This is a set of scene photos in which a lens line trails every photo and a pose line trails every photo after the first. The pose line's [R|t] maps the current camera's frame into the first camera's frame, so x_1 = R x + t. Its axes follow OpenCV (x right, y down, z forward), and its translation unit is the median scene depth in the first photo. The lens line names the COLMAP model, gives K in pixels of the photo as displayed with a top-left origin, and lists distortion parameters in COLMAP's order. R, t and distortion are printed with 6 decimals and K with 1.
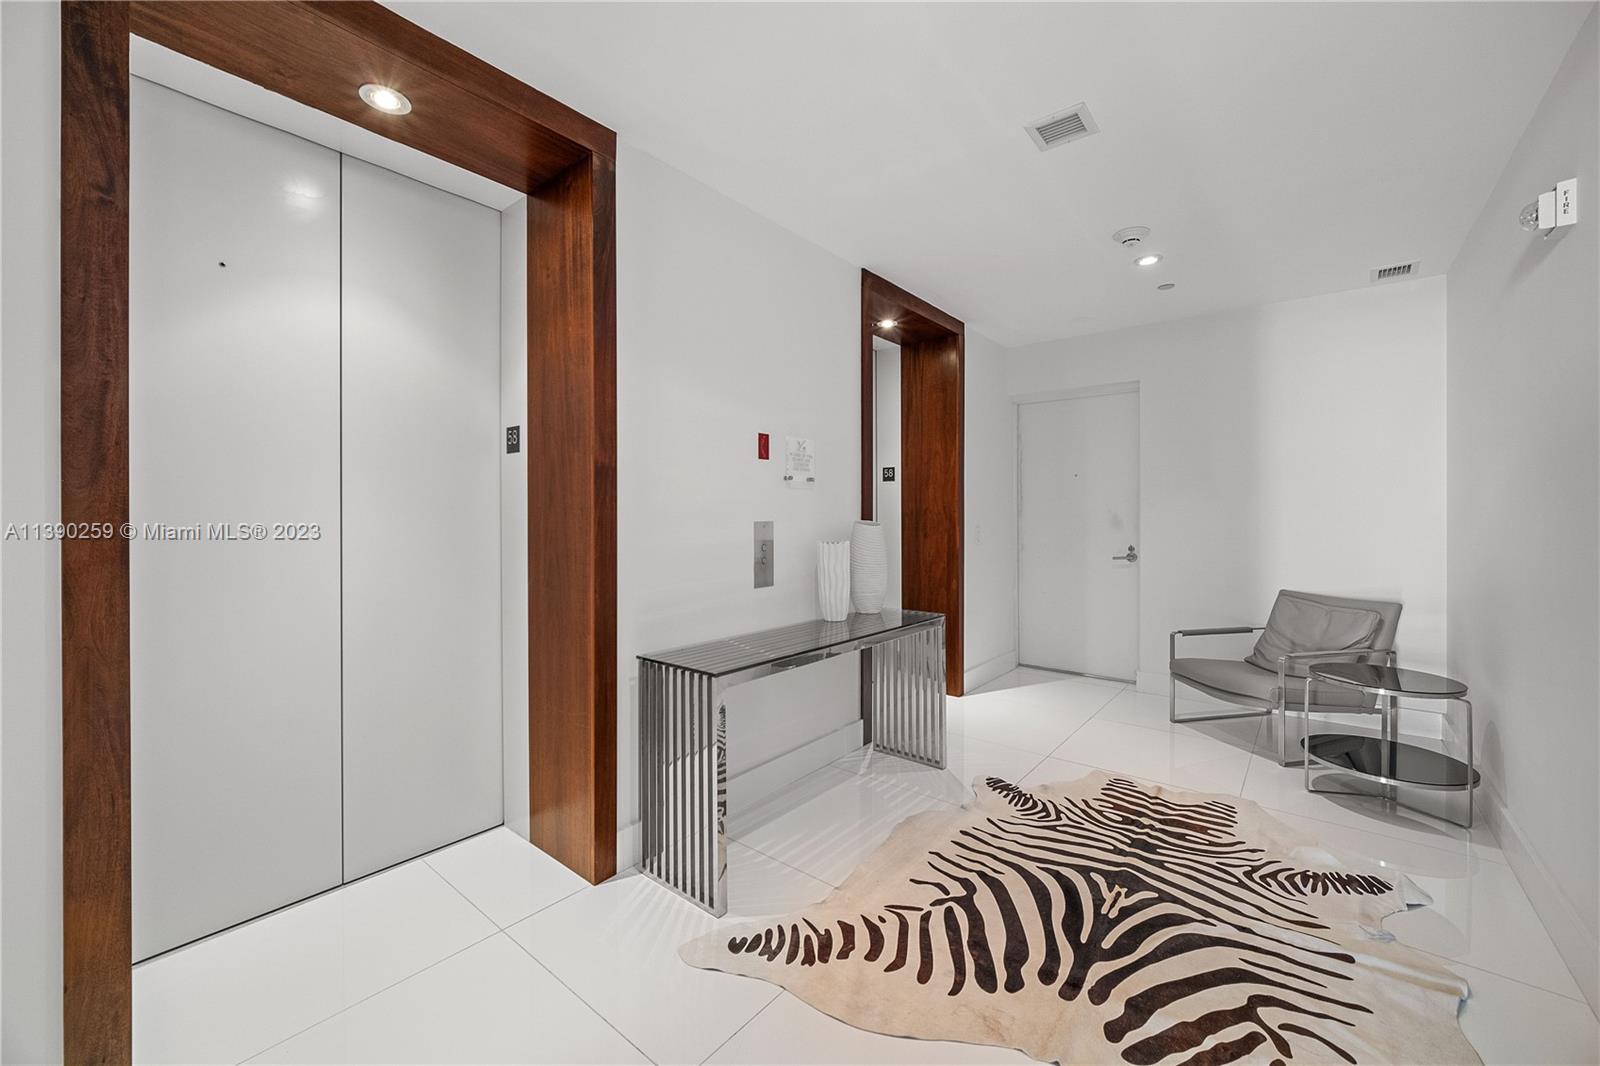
lens RADIAL K [[645.2, 0, 796.9], [0, 645.2, 520.7], [0, 0, 1]] dist [-0.002225, -0.000175]
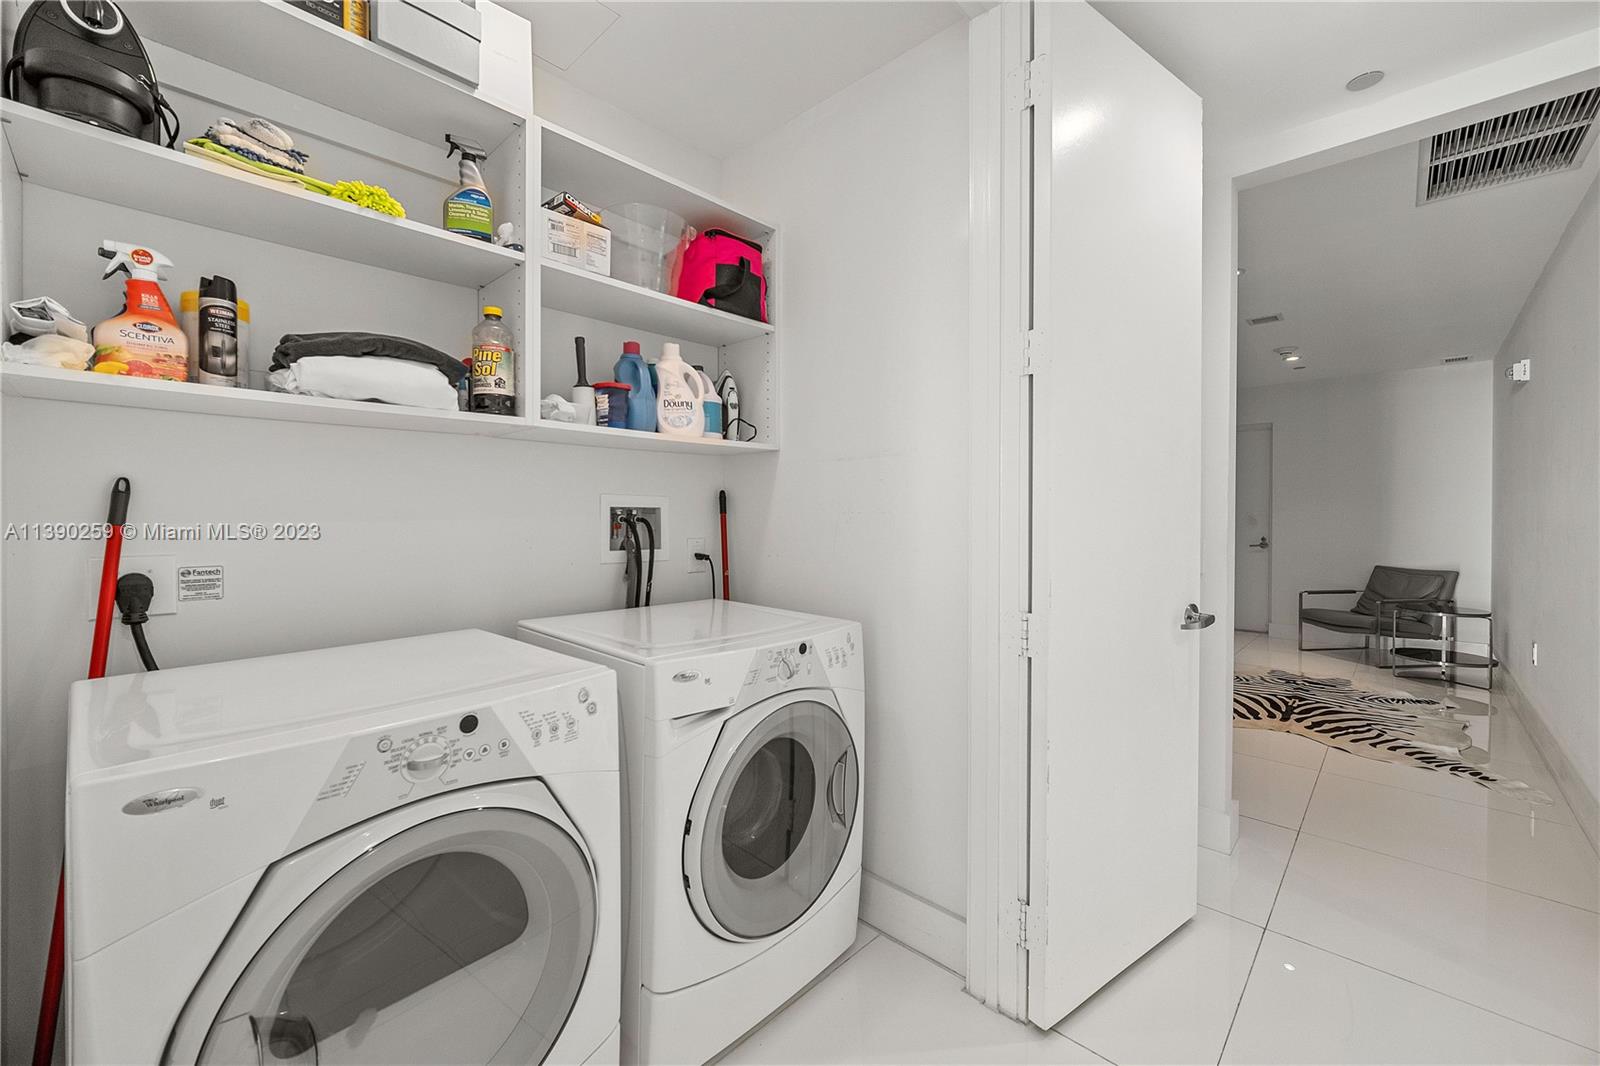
lens RADIAL K [[645.2, 0, 801.6], [0, 645.2, 529.6], [0, 0, 1]] dist [-0.002225, -0.000175]
pose [[0.997229, -0.001183, -0.074382, -0.502301], [0.002046, 0.999932, 0.011520, 0.005126], [0.074363, -0.011640, 0.997163, -0.633096]]
